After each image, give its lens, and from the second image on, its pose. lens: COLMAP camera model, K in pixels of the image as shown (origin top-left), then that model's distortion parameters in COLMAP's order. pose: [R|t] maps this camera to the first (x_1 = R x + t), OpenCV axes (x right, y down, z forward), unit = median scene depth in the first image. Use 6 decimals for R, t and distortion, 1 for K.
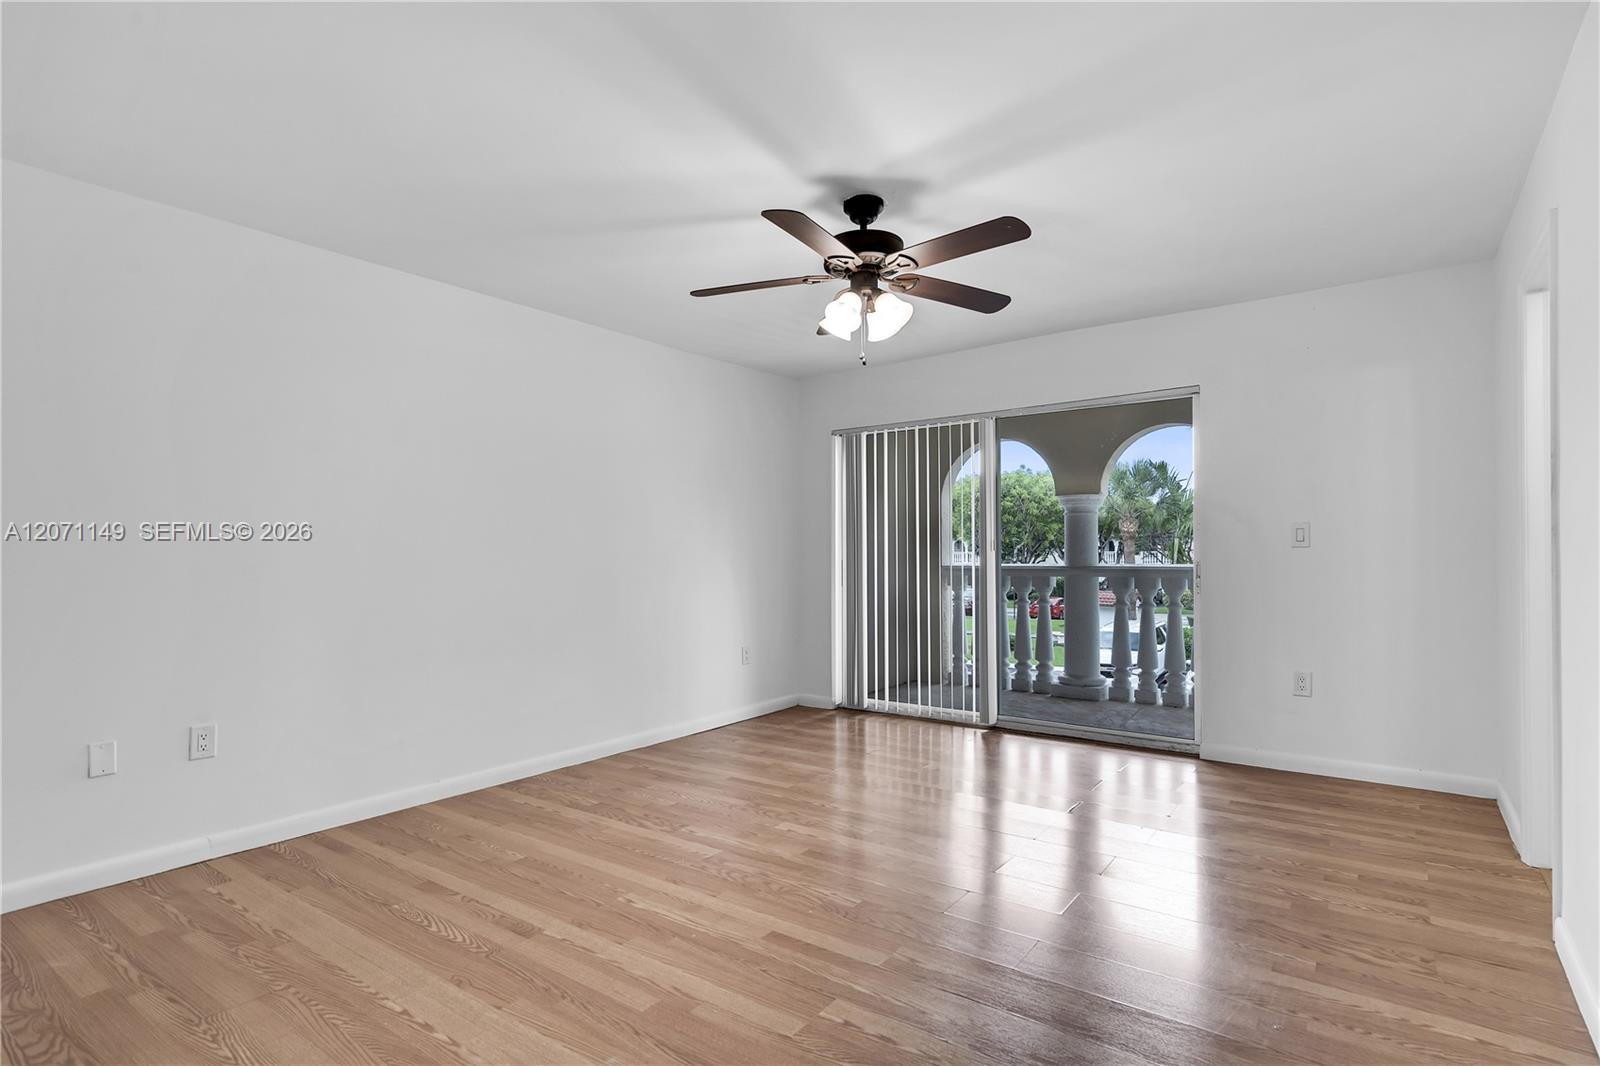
lens RADIAL K [[798.1, 0, 799.5], [0, 798.1, 554.3], [0, 0, 1]] dist [0.001488, 0.000243]
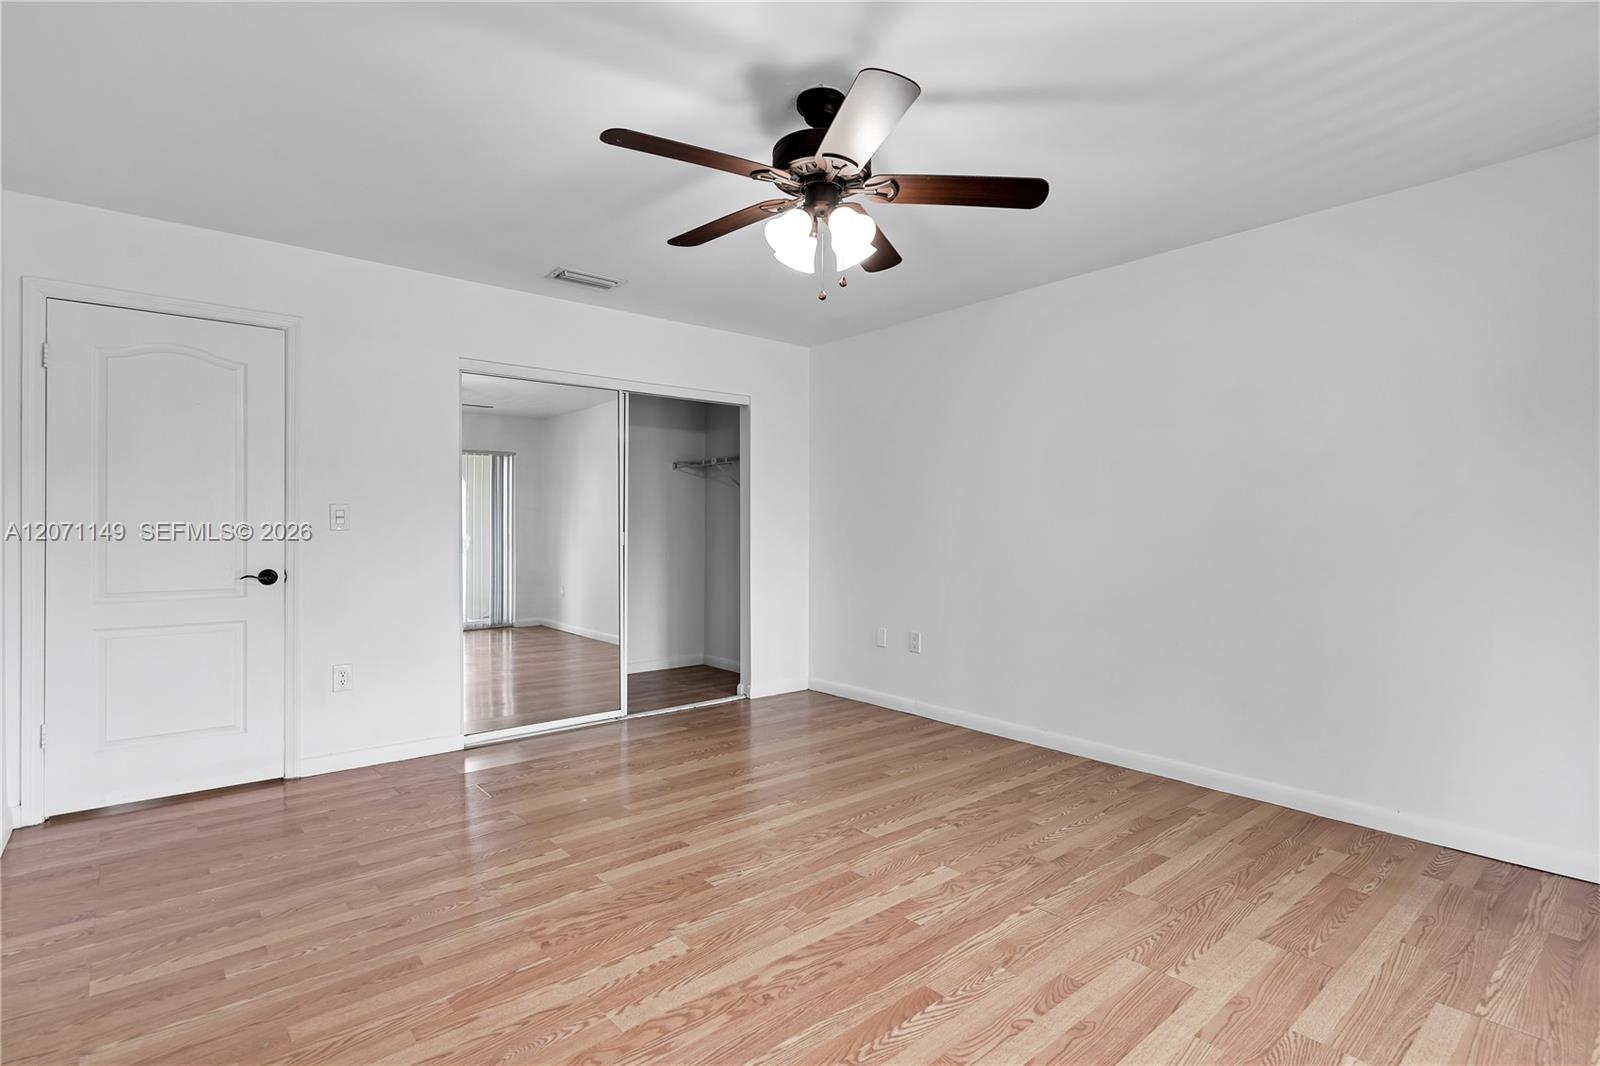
lens RADIAL K [[777.3, 0, 803.2], [0, 777.3, 524.1], [0, 0, 1]] dist [-0.000508, -0.000290]
pose [[-0.225748, 0.004656, -0.974175, 0.750099], [0.001409, 0.999989, 0.004453, -0.009567], [0.974185, -0.000367, -0.225752, 1.012699]]
